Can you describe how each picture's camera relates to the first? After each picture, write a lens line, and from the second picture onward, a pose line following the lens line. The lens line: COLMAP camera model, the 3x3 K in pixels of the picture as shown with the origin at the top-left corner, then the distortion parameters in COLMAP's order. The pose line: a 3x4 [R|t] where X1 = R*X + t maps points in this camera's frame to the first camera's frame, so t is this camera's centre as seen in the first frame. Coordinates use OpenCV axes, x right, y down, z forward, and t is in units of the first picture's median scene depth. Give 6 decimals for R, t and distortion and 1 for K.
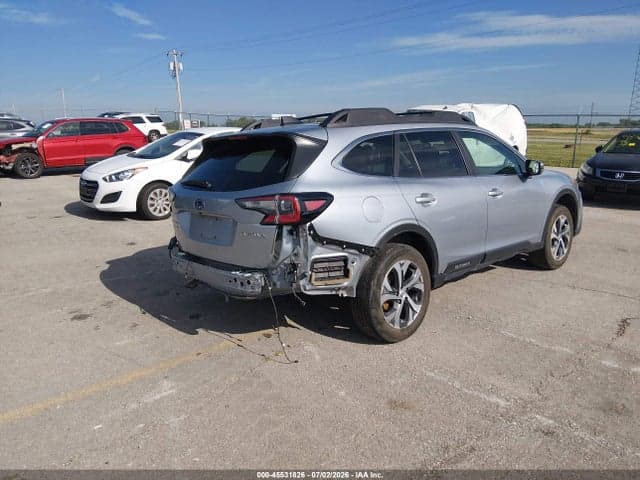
lens RADIAL K [[489.1, 0, 321.8], [0, 489.1, 237.5], [0, 0, 1]] dist [0.074712, -0.121081]
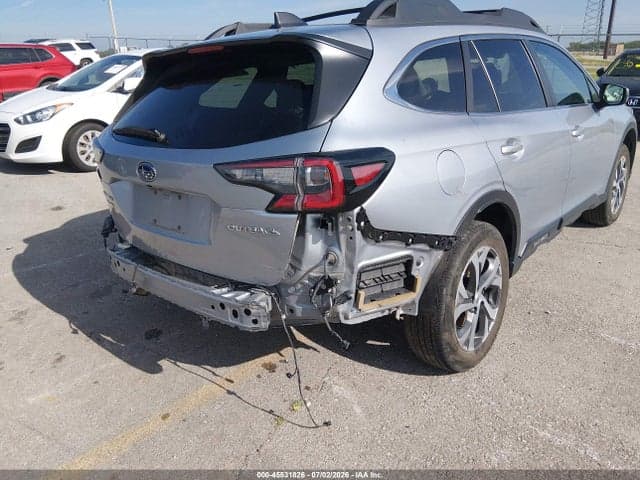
lens RADIAL K [[489.1, 0, 320.7], [0, 489.1, 244.1], [0, 0, 1]] dist [0.074712, -0.121081]
pose [[0.995482, -0.045026, 0.083596, -0.091846], [0.032274, 0.988451, 0.148065, -0.057309], [-0.089297, -0.144698, 0.985438, 0.374379]]
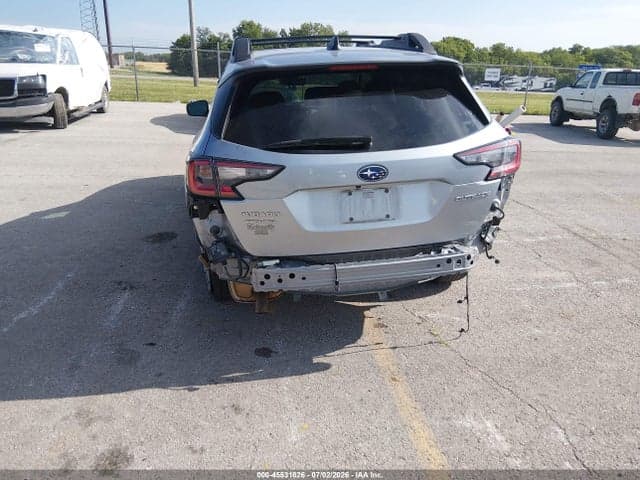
lens RADIAL K [[489.1, 0, 321.3], [0, 489.1, 239.9], [0, 0, 1]] dist [0.074712, -0.121081]
pose [[0.547449, -0.262868, 0.794481, -0.766940], [0.155886, 0.964799, 0.211806, -0.120050], [-0.822191, 0.007895, 0.569156, 0.626761]]
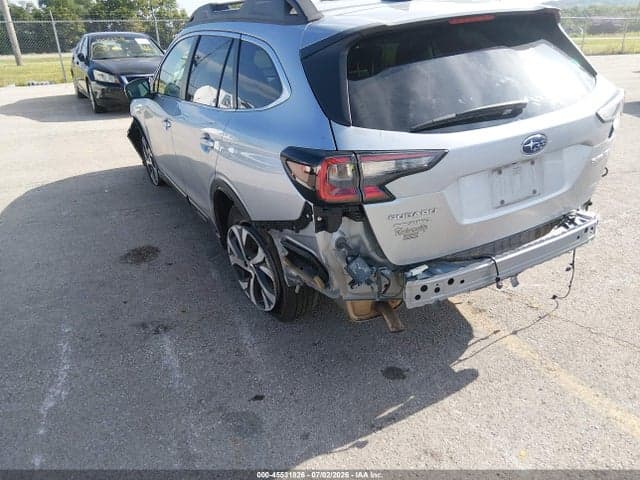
lens RADIAL K [[489.1, 0, 318.8], [0, 489.1, 241.8], [0, 0, 1]] dist [0.074712, -0.121081]
pose [[0.259581, -0.393603, 0.881870, -0.779840], [0.241613, 0.910600, 0.335306, -0.195502], [-0.935009, 0.126032, 0.331474, 0.970357]]
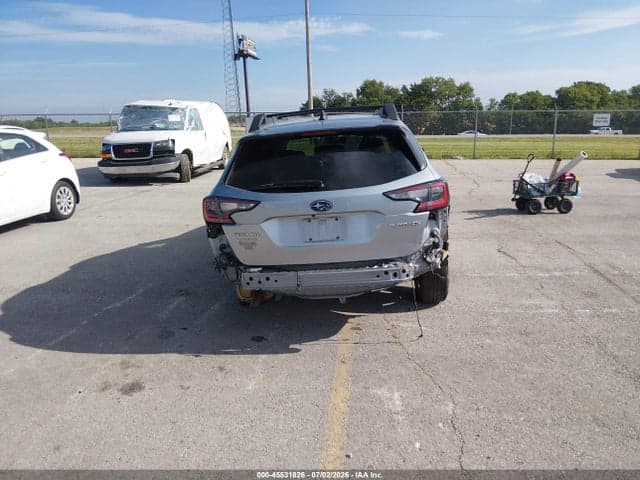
lens RADIAL K [[489.1, 0, 320.2], [0, 489.1, 235.8], [0, 0, 1]] dist [0.074712, -0.121081]
pose [[0.733196, -0.168976, 0.658689, -0.800095], [0.167438, 0.983673, 0.065967, -0.066799], [-0.659082, 0.061922, 0.749518, 0.284178]]
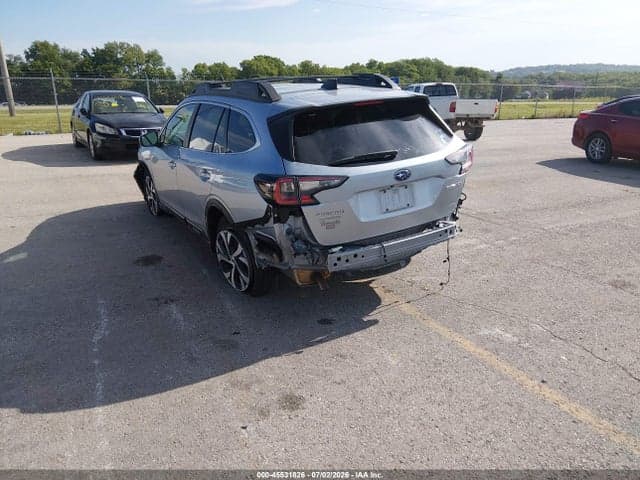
lens RADIAL K [[489.1, 0, 321.9], [0, 489.1, 241.3], [0, 0, 1]] dist [0.074712, -0.121081]
pose [[0.218419, -0.294837, 0.930250, -1.106519], [0.219789, 0.943636, 0.247474, -0.198238], [-0.950782, 0.150406, 0.270910, 0.836427]]
